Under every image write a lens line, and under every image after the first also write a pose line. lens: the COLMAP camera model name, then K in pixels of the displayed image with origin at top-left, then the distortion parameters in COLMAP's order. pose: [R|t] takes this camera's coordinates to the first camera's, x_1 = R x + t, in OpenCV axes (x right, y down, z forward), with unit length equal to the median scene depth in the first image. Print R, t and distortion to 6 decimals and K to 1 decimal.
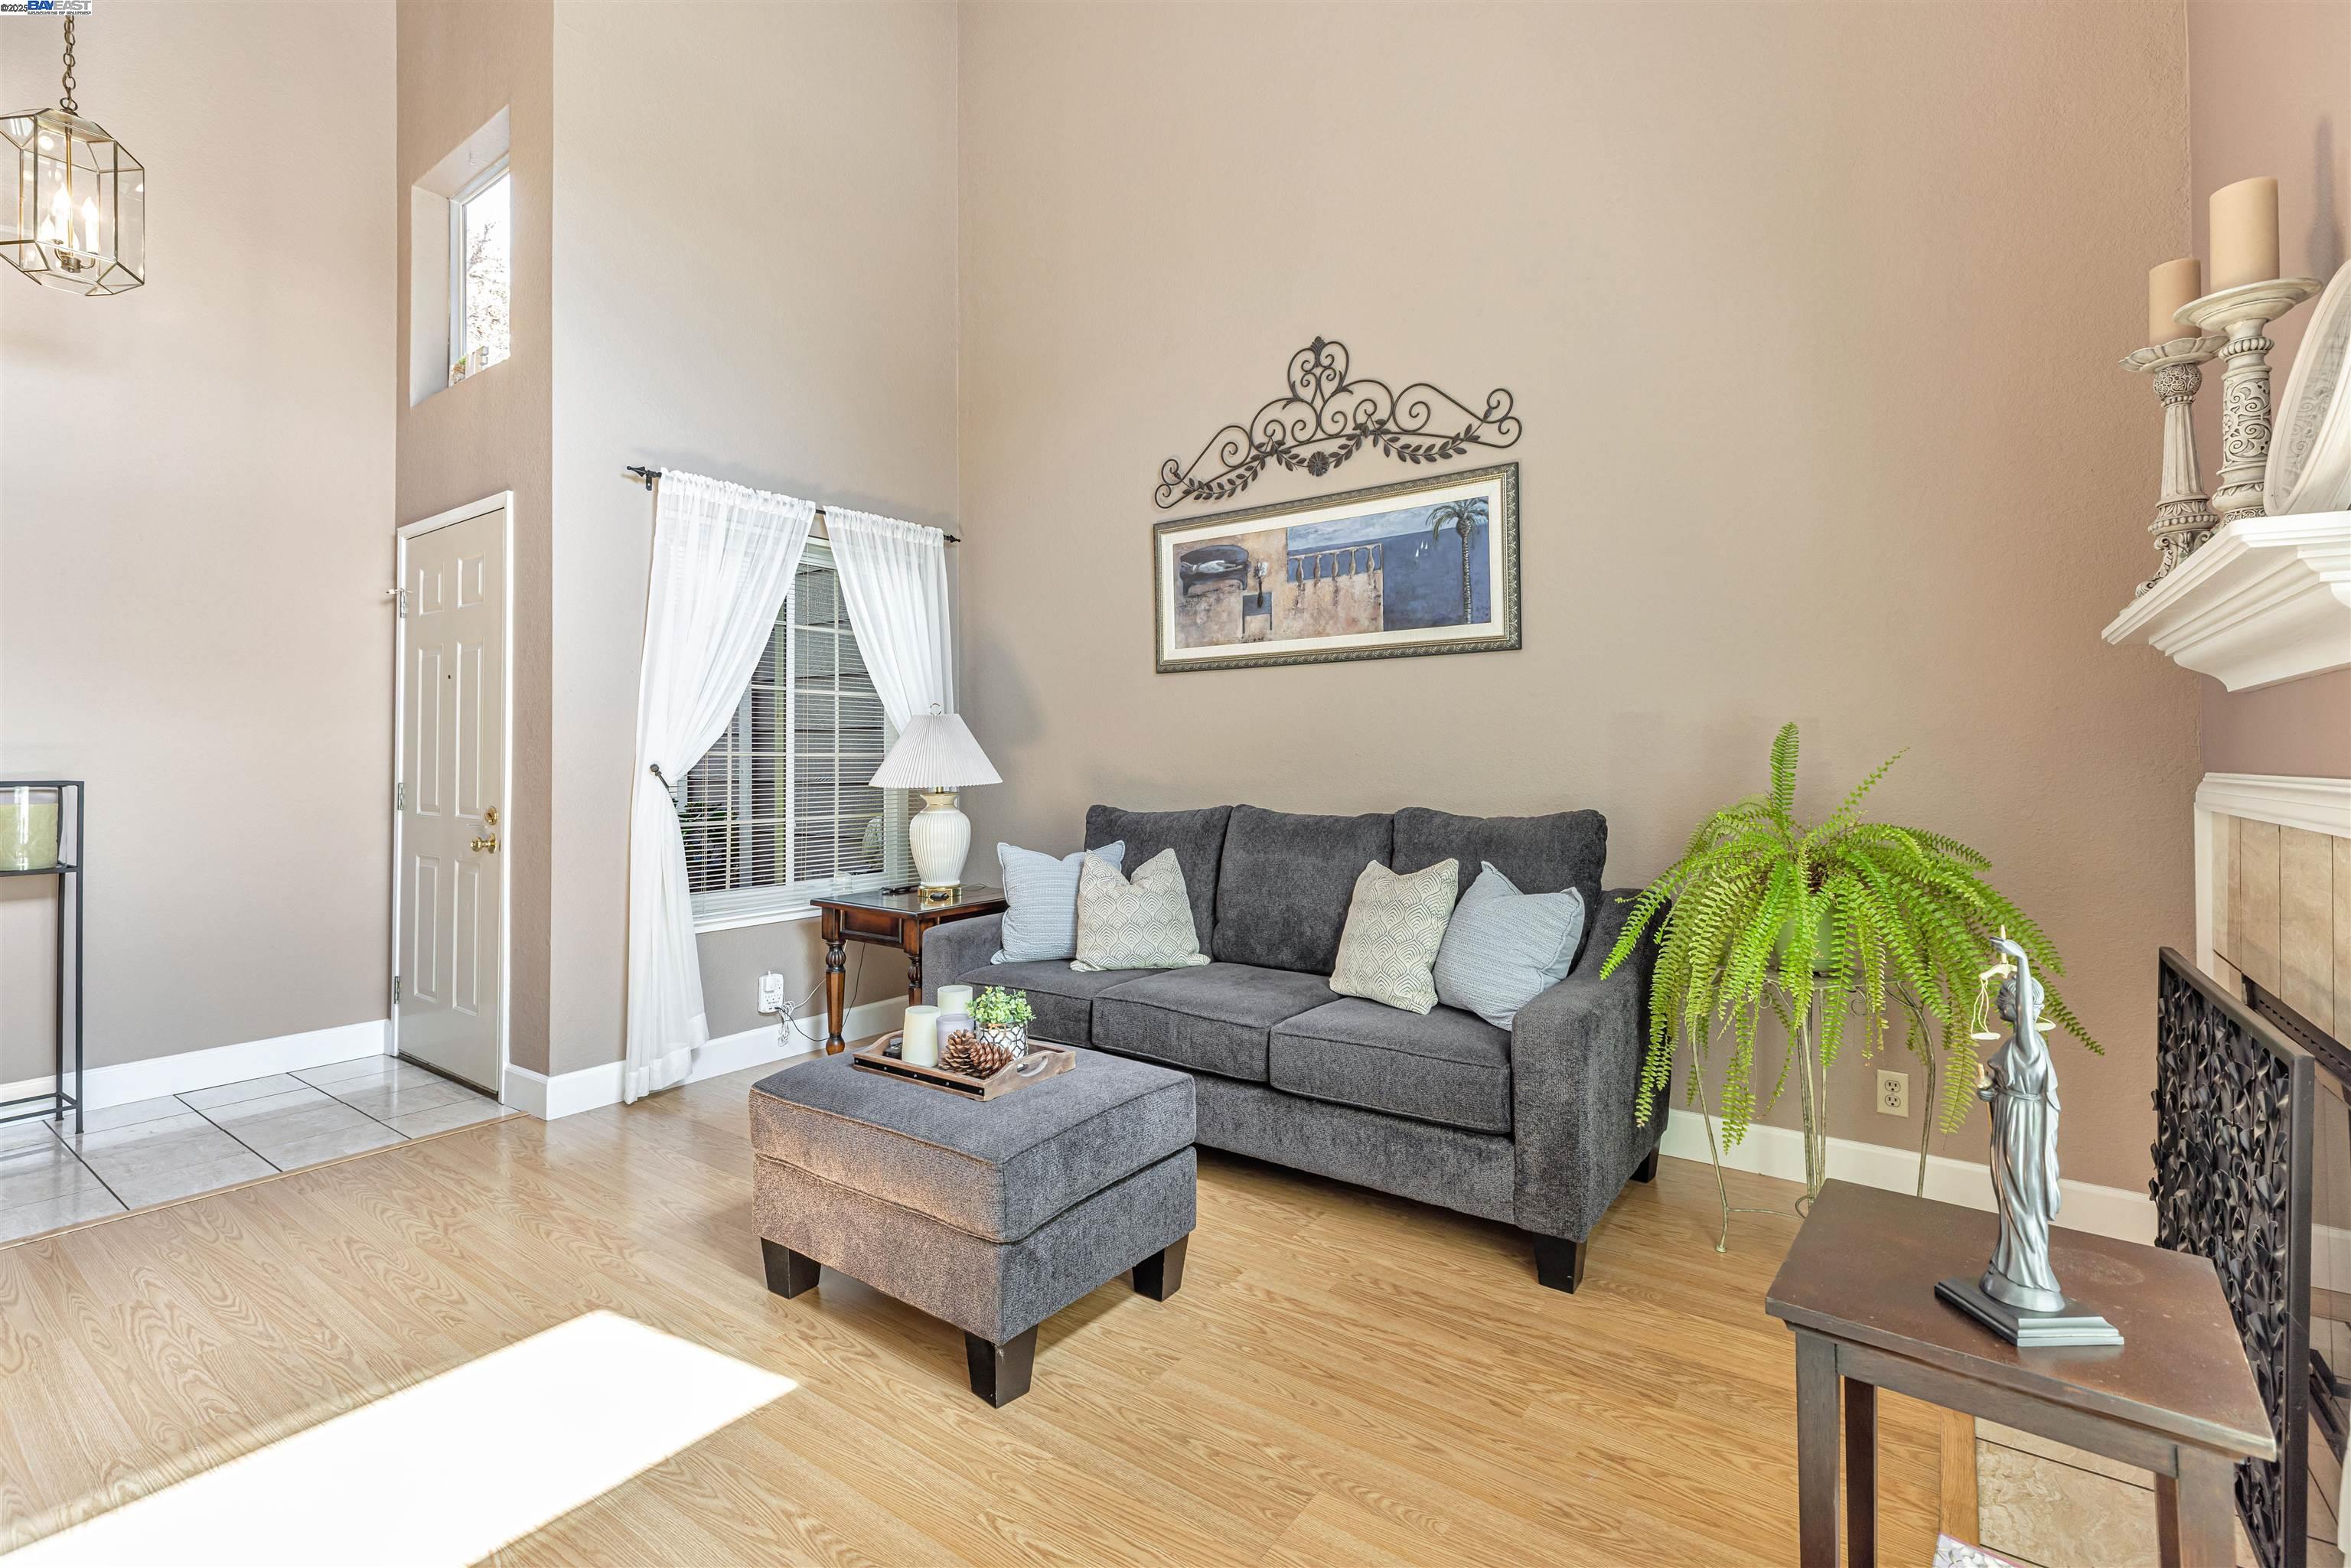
lens RADIAL K [[1106.6, 0, 1175.5], [0, 1106.6, 784.0], [0, 0, 1]] dist [0.019760, -0.000300]
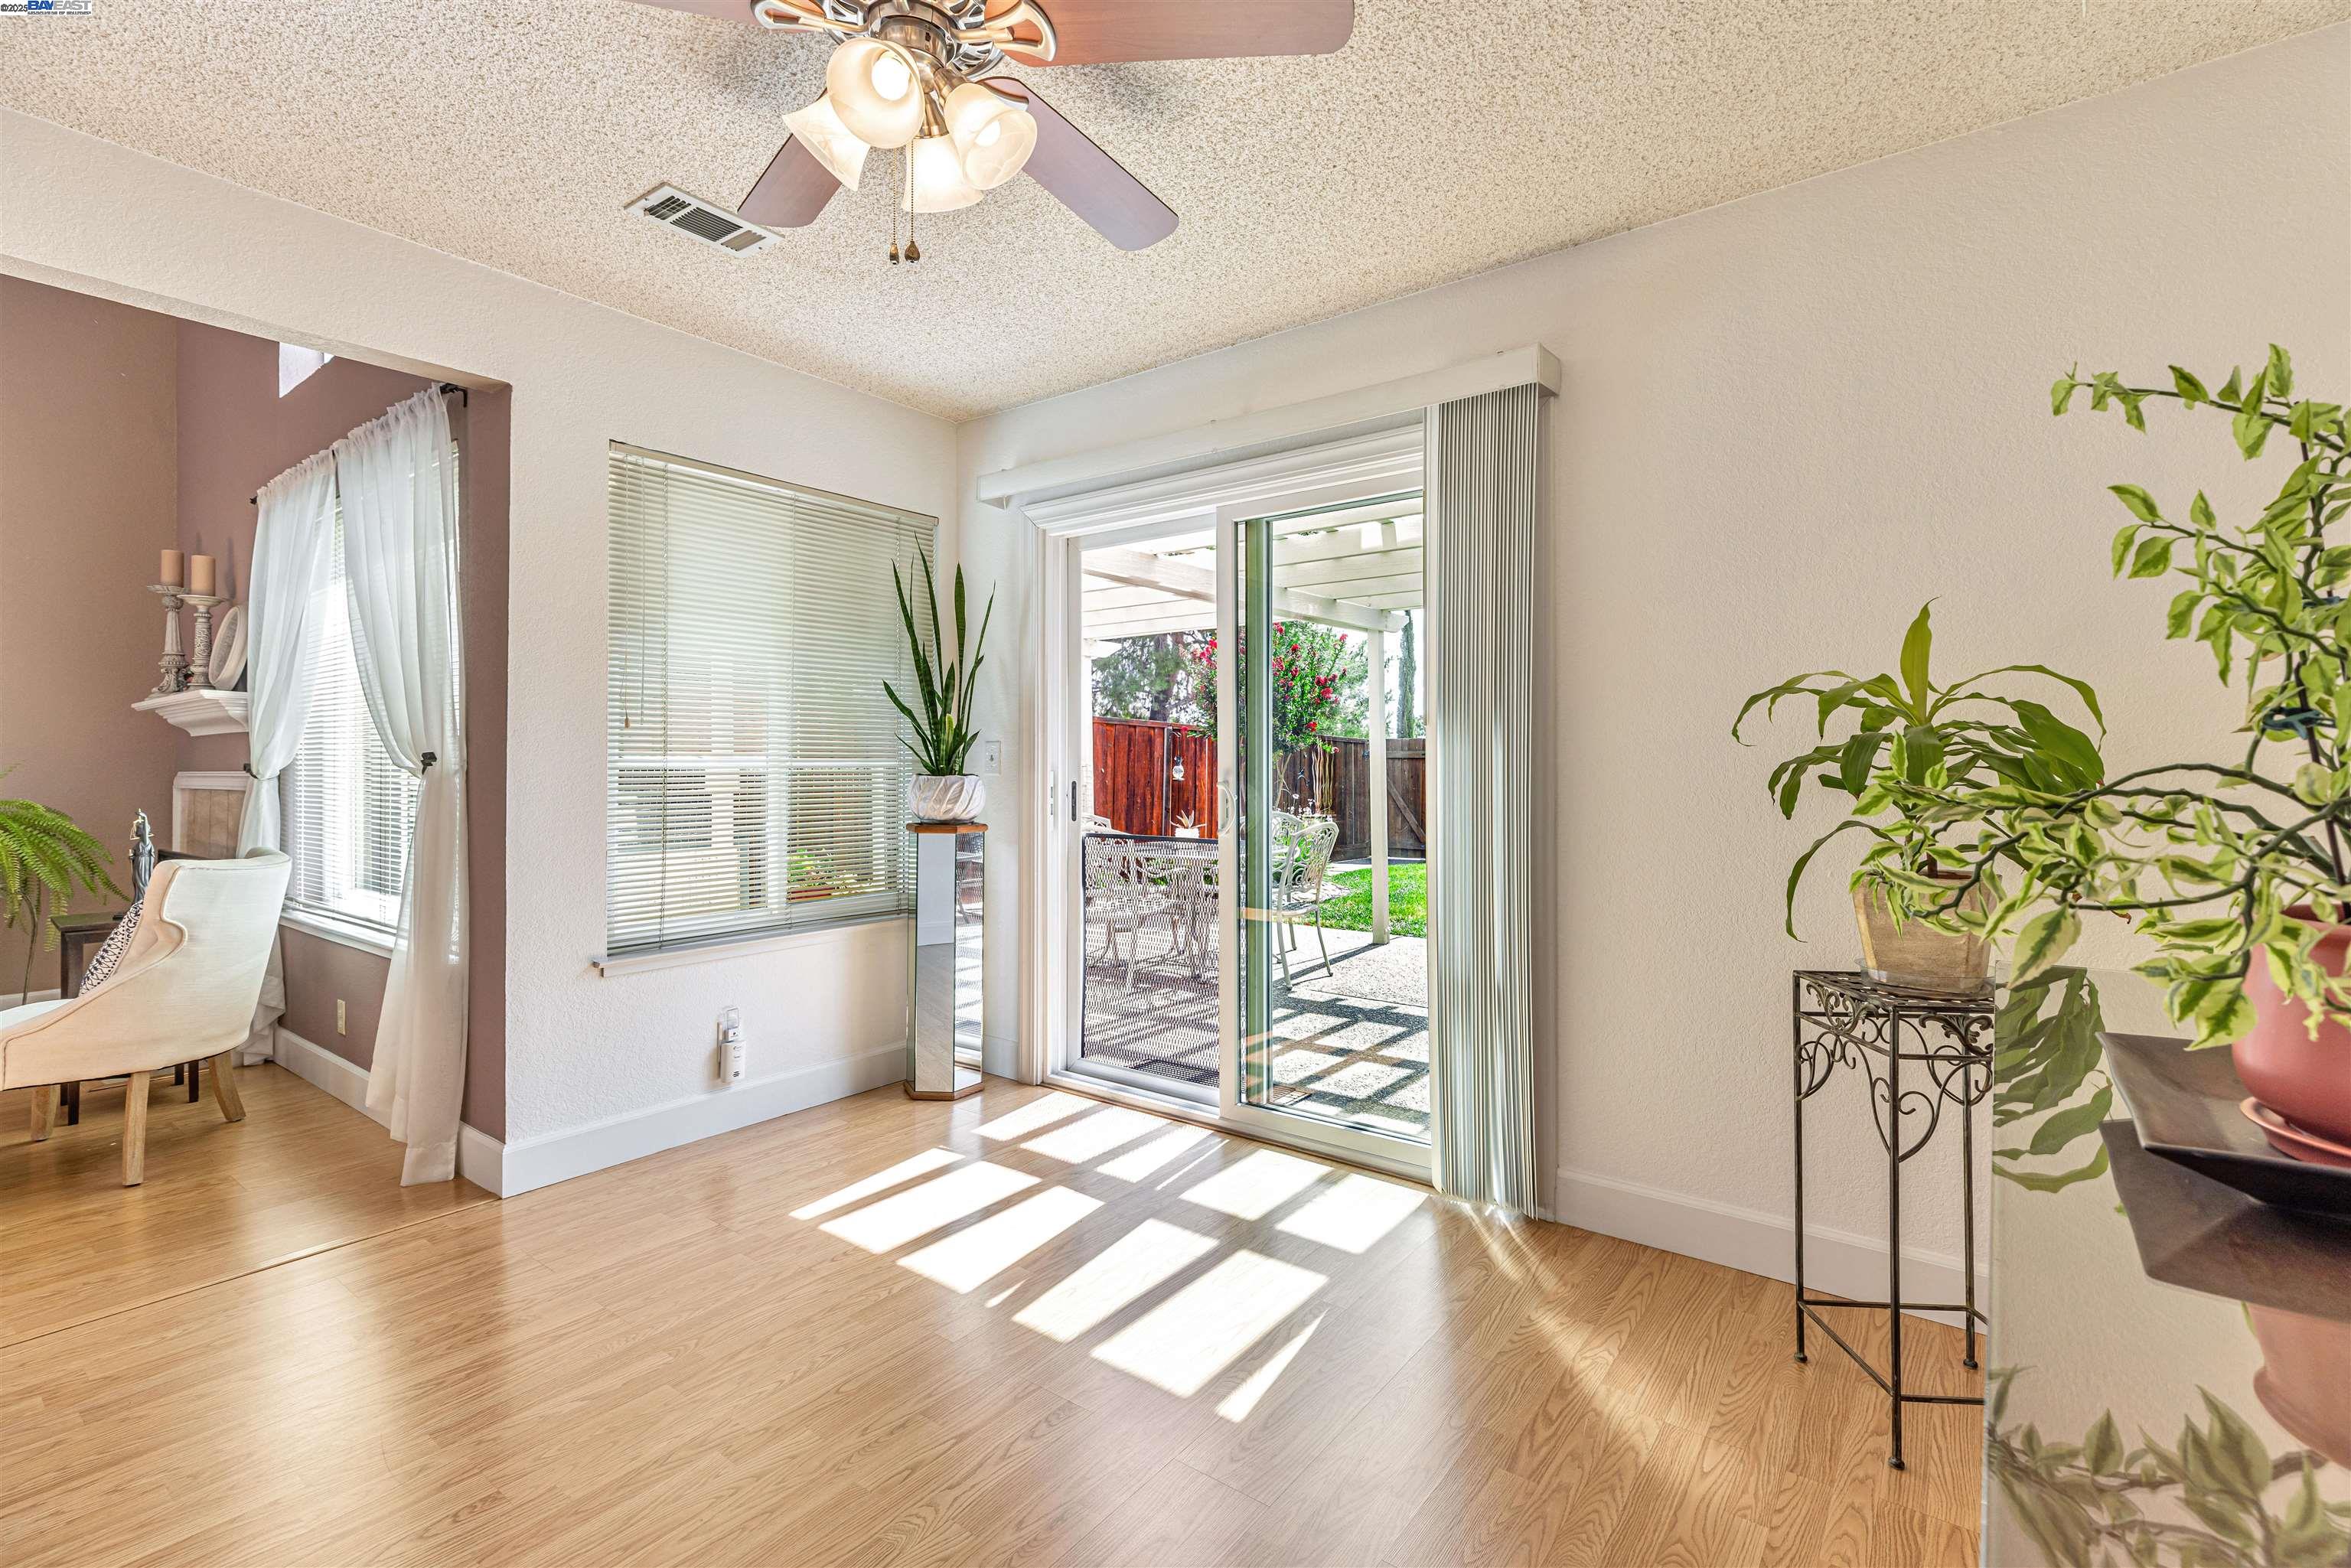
lens RADIAL K [[1042.6, 0, 1175.5], [0, 1042.6, 784.0], [0, 0, 1]] dist [0.007842, 0.000046]
pose [[0.046976, 0.017527, 0.998742, -1.477484], [-0.010802, 0.999797, -0.017037, 0.042284], [-0.998838, -0.009988, 0.047156, -1.480049]]
